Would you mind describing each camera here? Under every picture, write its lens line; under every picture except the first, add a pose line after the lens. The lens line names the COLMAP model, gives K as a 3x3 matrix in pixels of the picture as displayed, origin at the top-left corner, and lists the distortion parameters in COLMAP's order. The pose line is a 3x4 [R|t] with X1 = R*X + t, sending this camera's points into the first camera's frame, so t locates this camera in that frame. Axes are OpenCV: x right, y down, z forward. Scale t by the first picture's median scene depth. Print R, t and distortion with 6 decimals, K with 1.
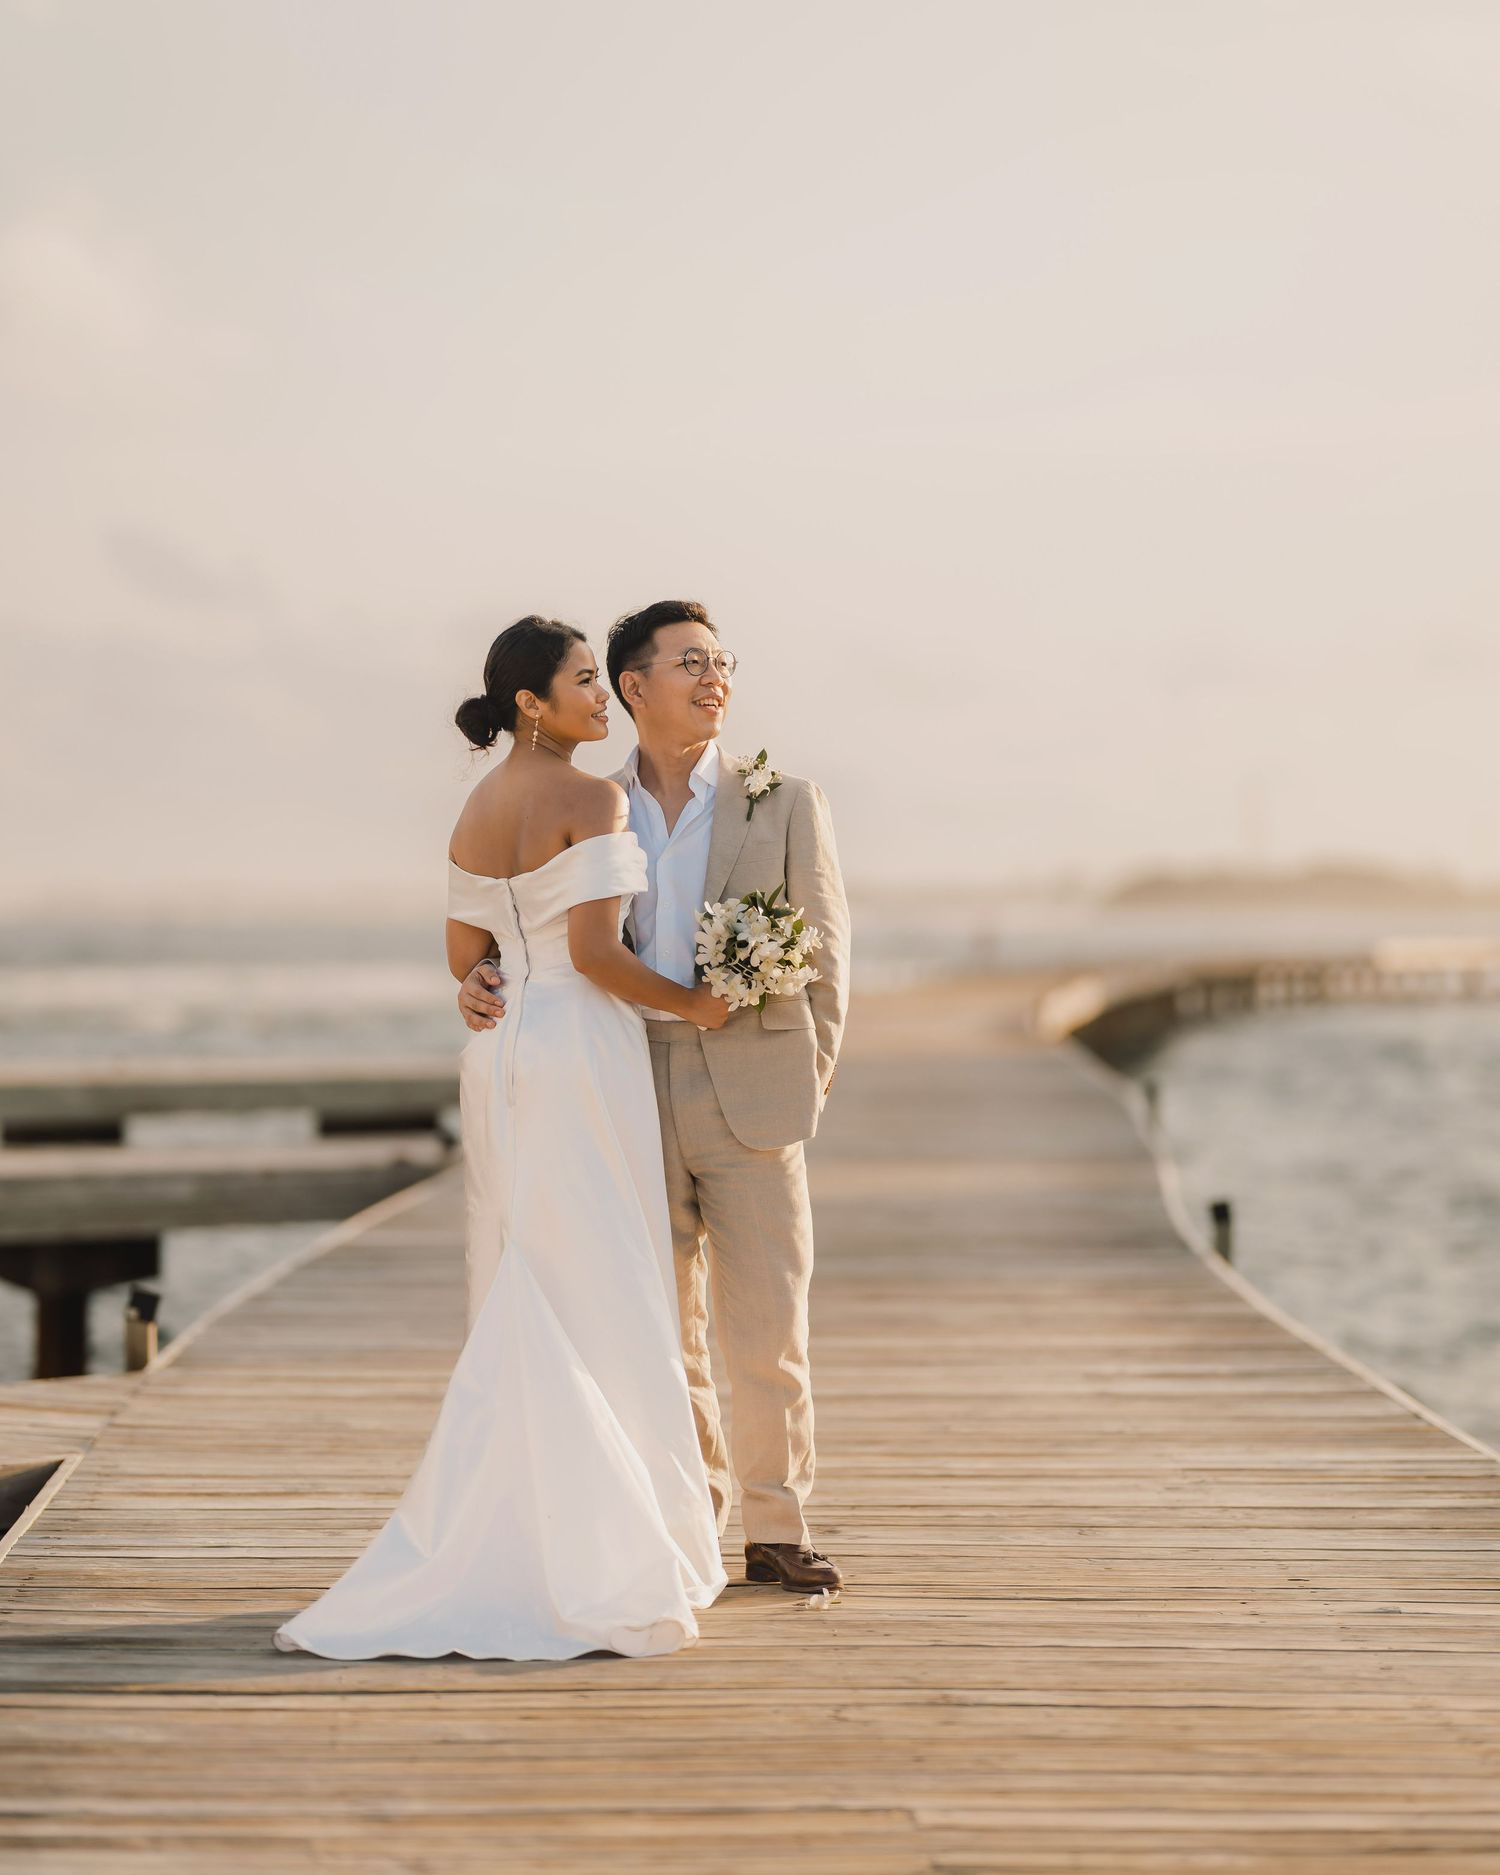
lens RADIAL K [[5163.7, 0, 750.9], [0, 5163.7, 936.6], [0, 0, 1]] dist [-0.195744, 0.000000]
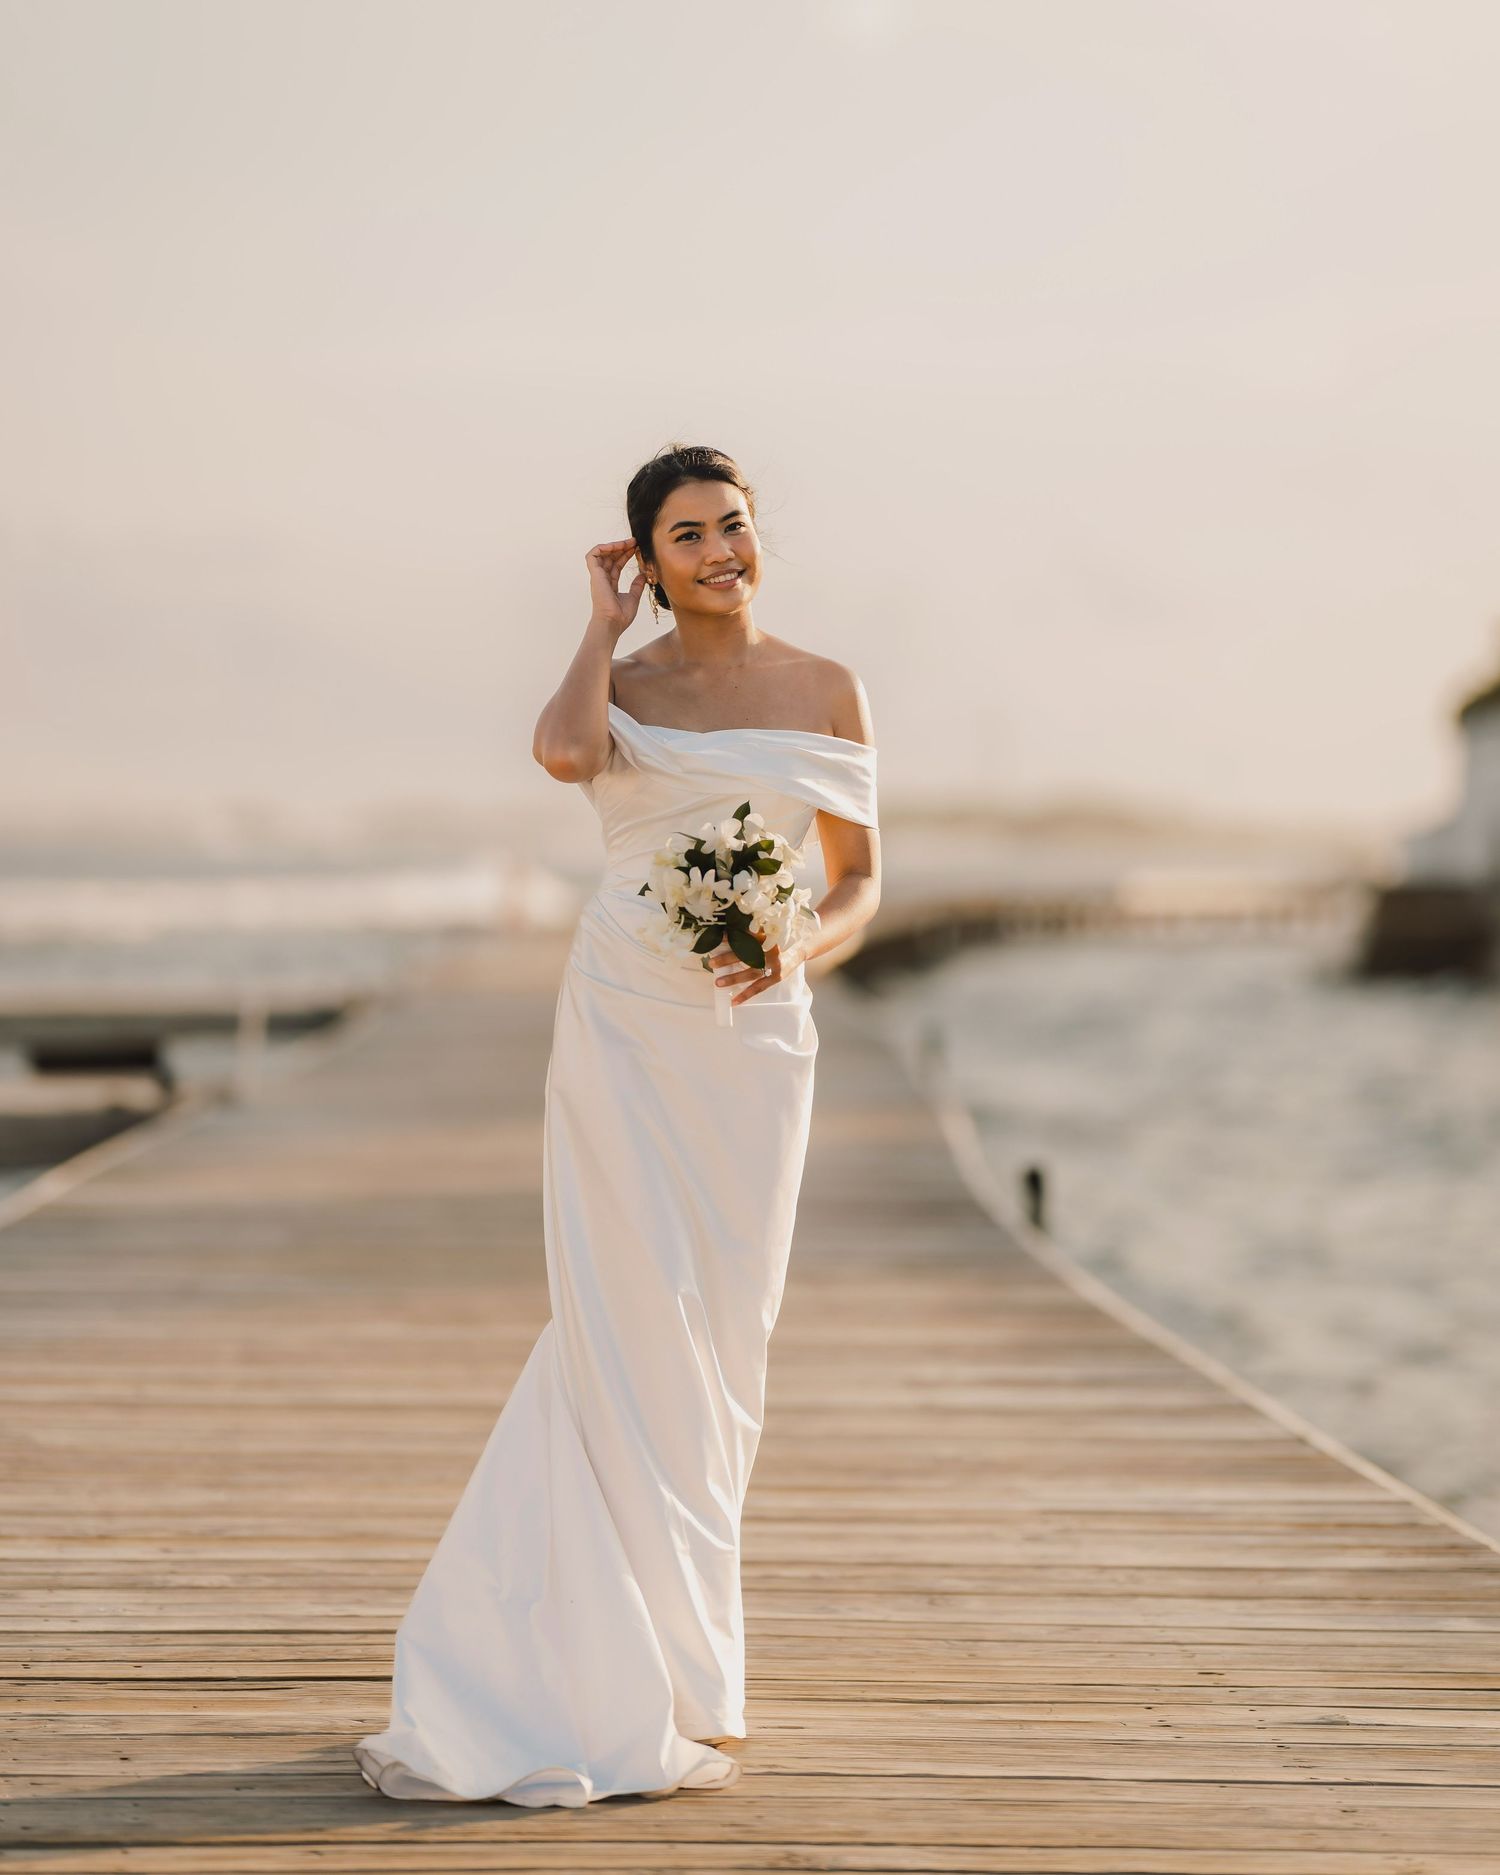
lens RADIAL K [[5163.7, 0, 749.0], [0, 5163.7, 937.3], [0, 0, 1]] dist [-0.195744, 0.000000]
pose [[0.998538, 0.015637, 0.051736, -0.007680], [-0.016349, 0.999777, 0.013372, 0.000740], [-0.051515, -0.014198, 0.998571, 0.182295]]
